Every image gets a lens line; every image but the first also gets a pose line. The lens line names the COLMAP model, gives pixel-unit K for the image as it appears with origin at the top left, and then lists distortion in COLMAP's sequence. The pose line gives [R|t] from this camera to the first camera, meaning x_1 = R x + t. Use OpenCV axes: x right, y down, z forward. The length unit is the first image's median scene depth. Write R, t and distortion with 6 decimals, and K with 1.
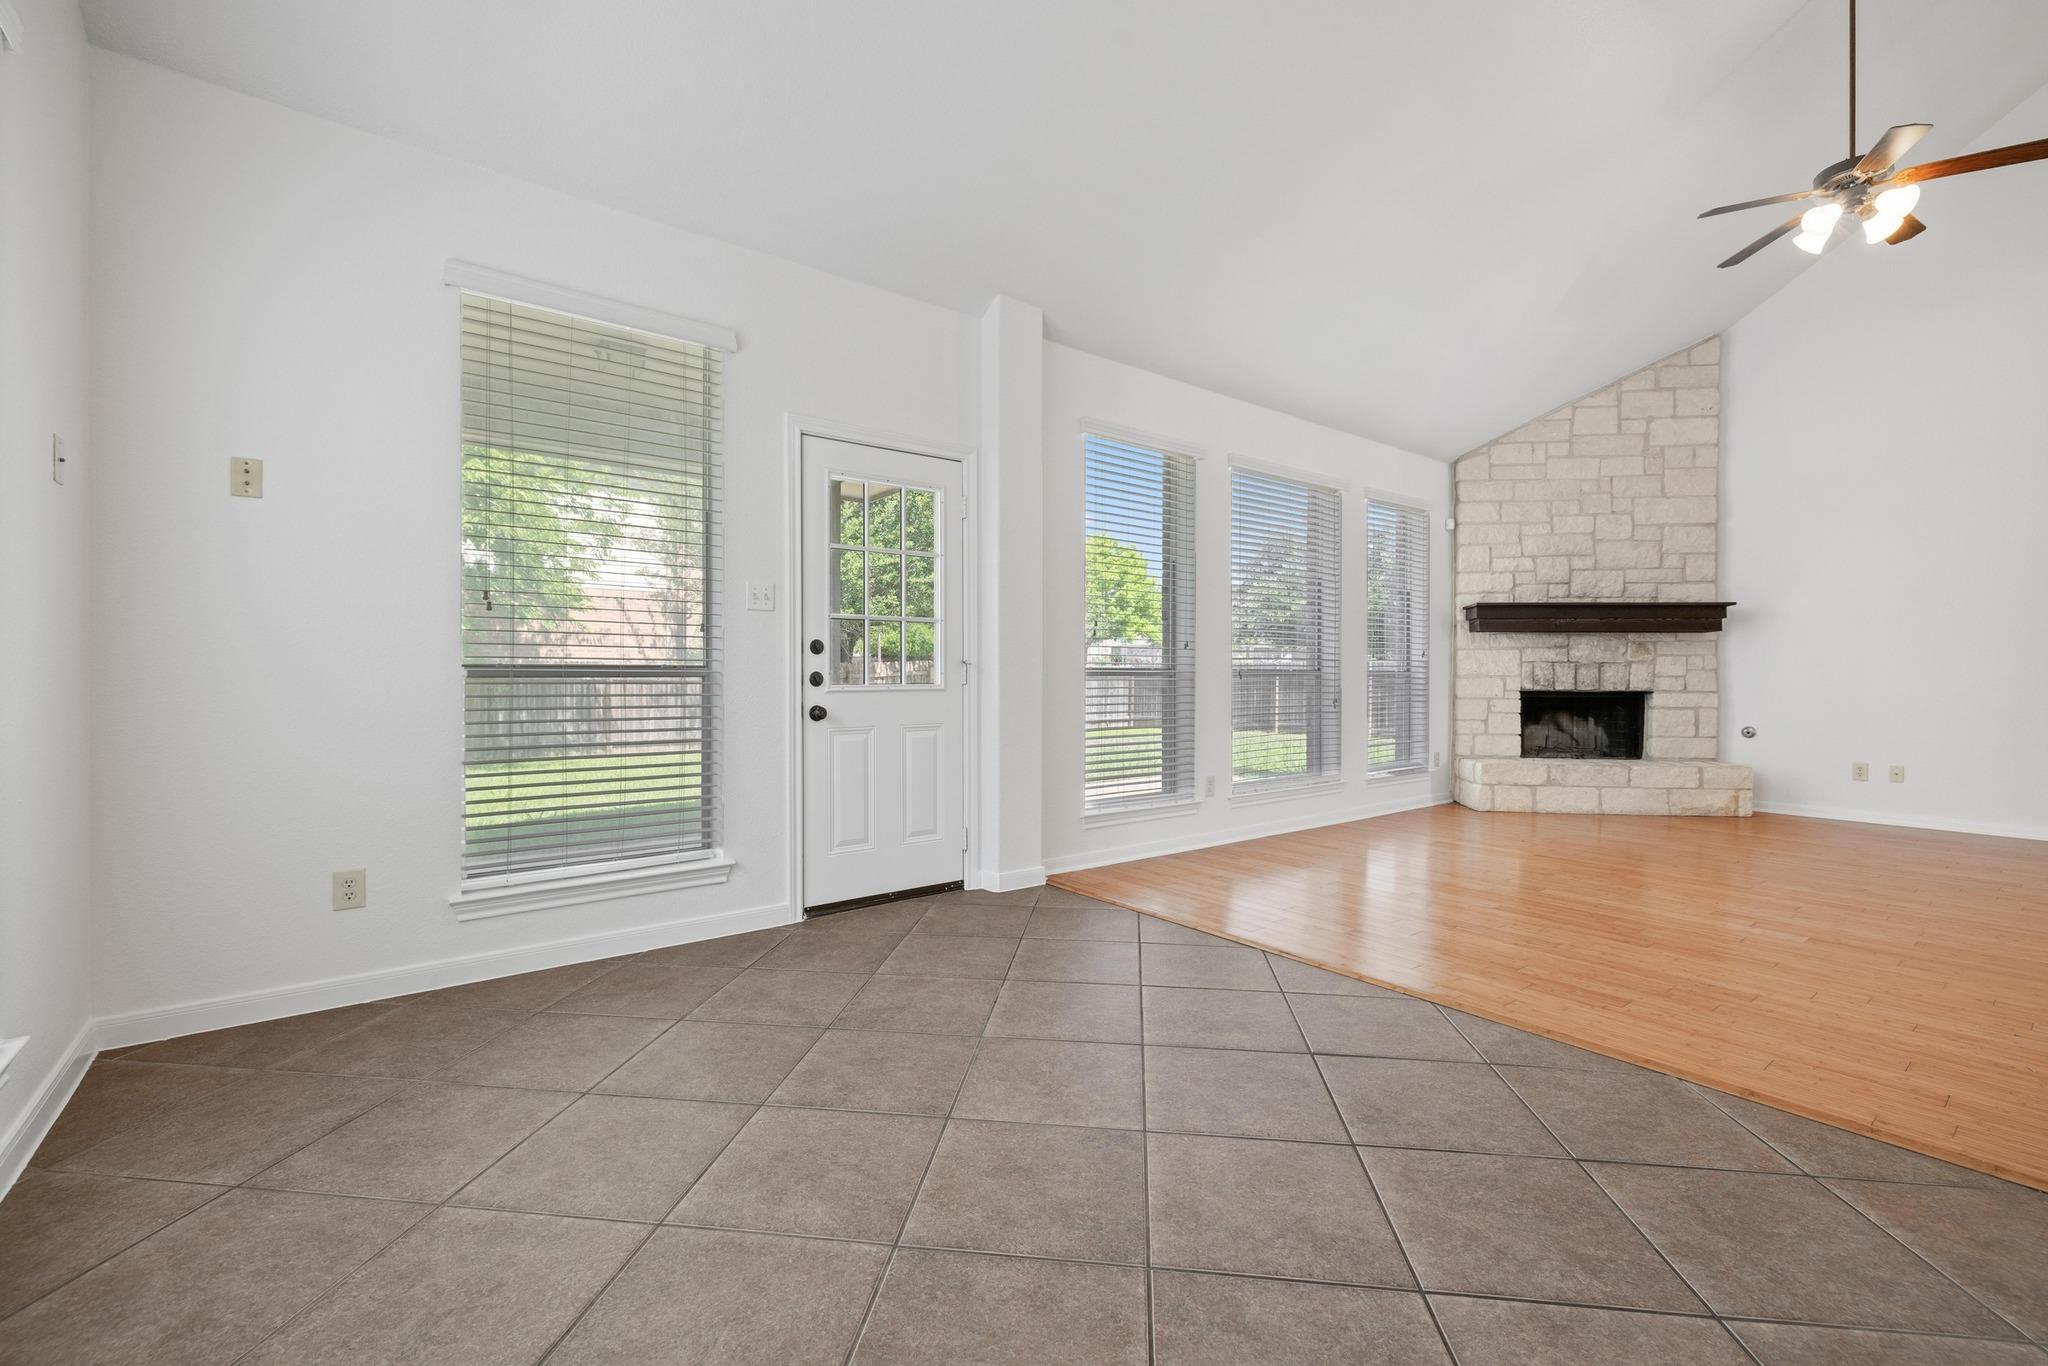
lens RADIAL K [[870.2, 0, 1038.2], [0, 870.2, 673.5], [0, 0, 1]] dist [-0.001295, 0.000582]
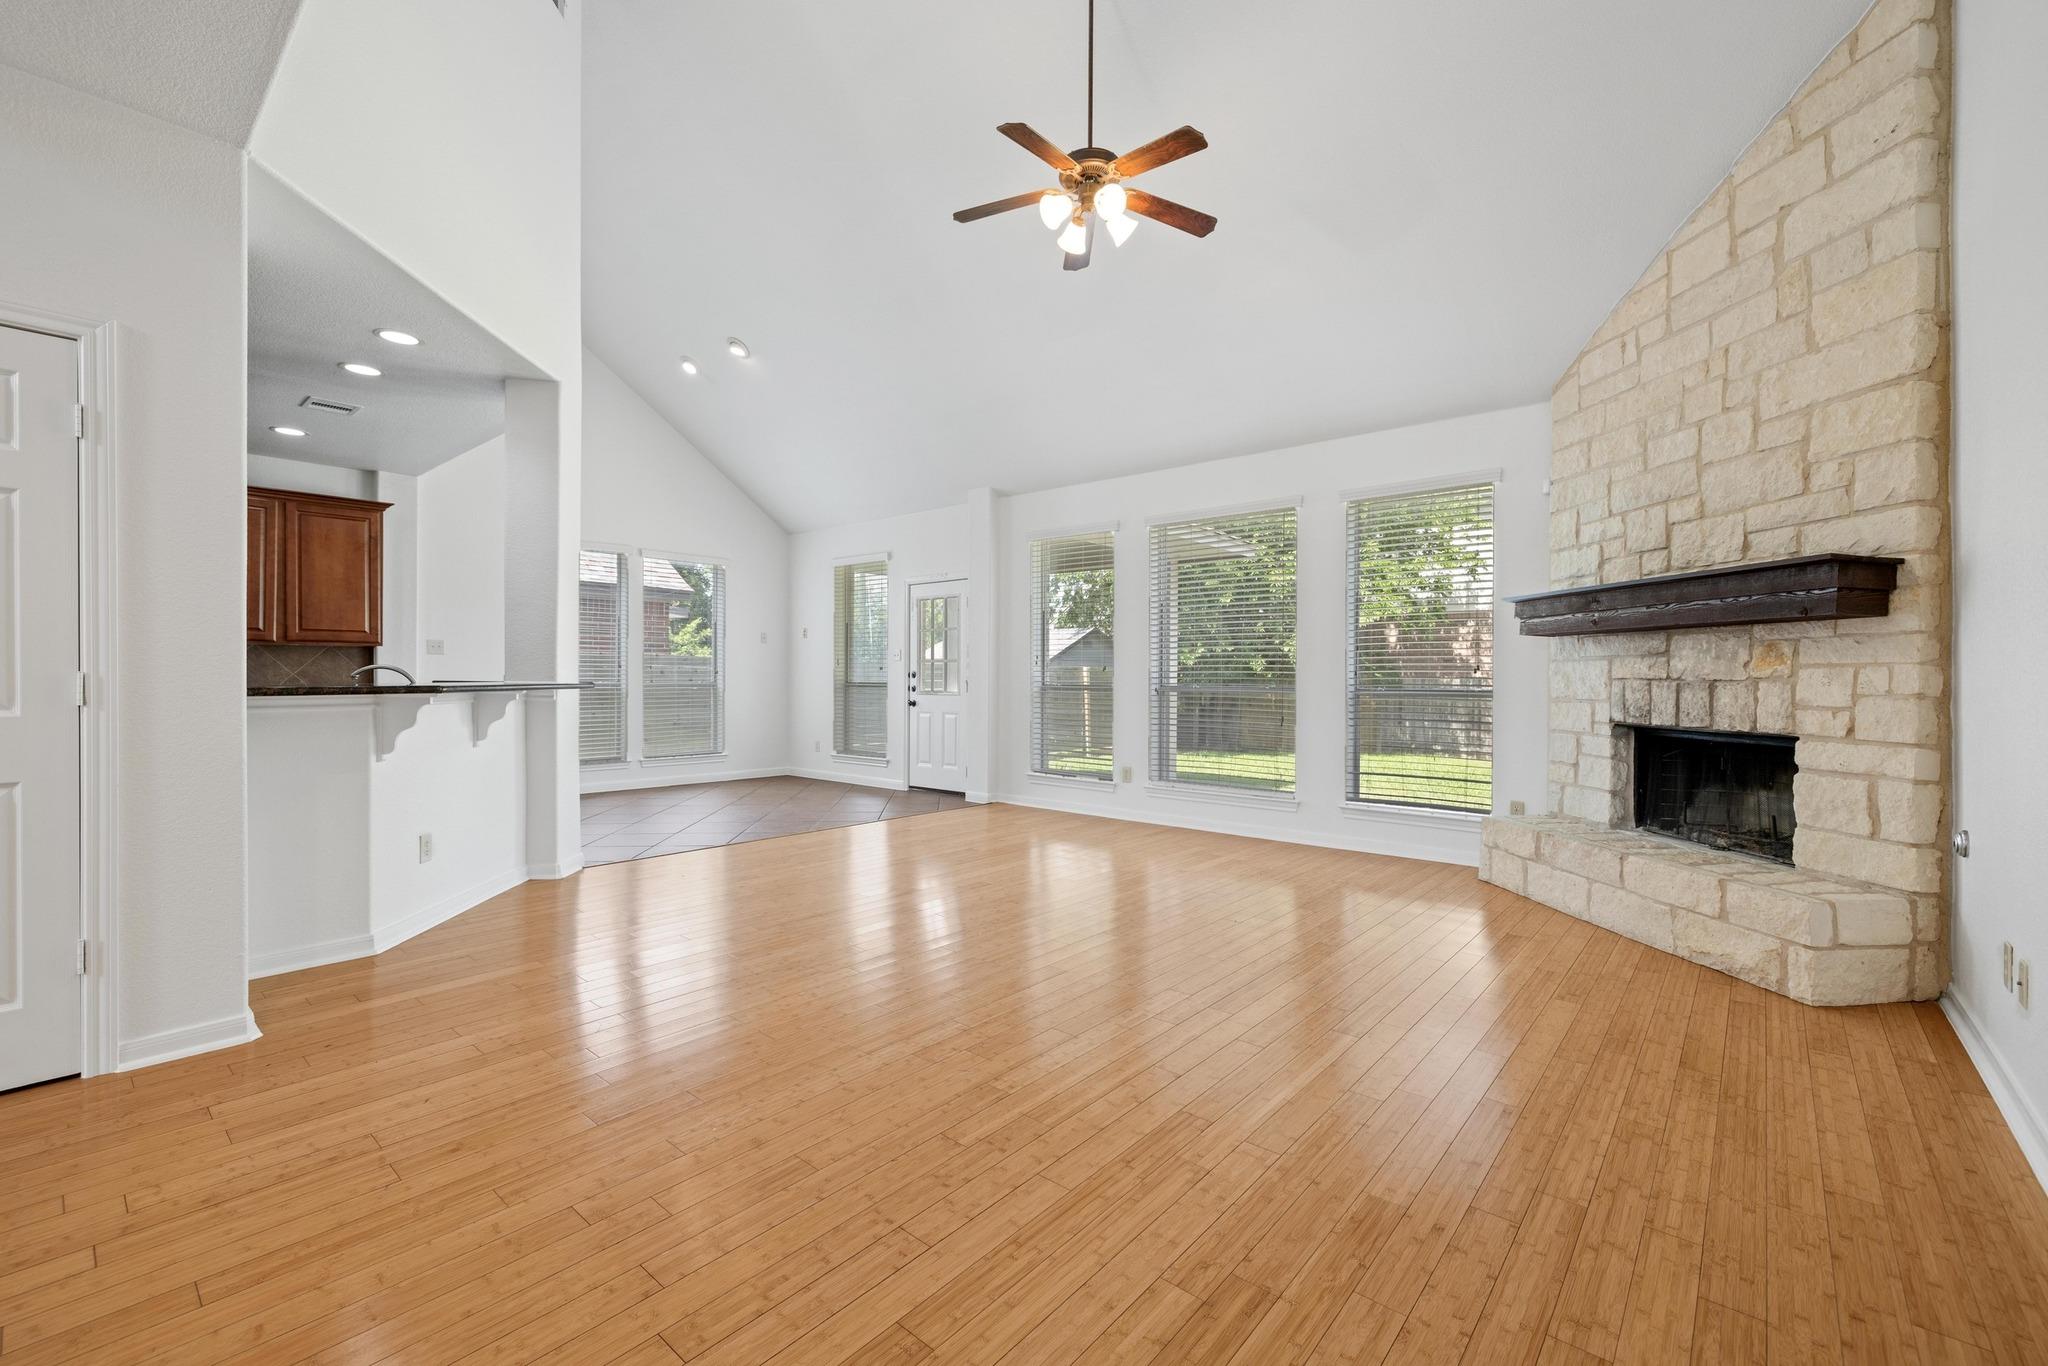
lens RADIAL K [[870.2, 0, 1016.0], [0, 870.2, 680.0], [0, 0, 1]] dist [-0.001295, 0.000582]
pose [[0.185379, -0.000524, -0.982667, 1.121839], [-0.008225, 0.999964, -0.002085, -0.007685], [0.982633, 0.008469, 0.185368, 0.451610]]
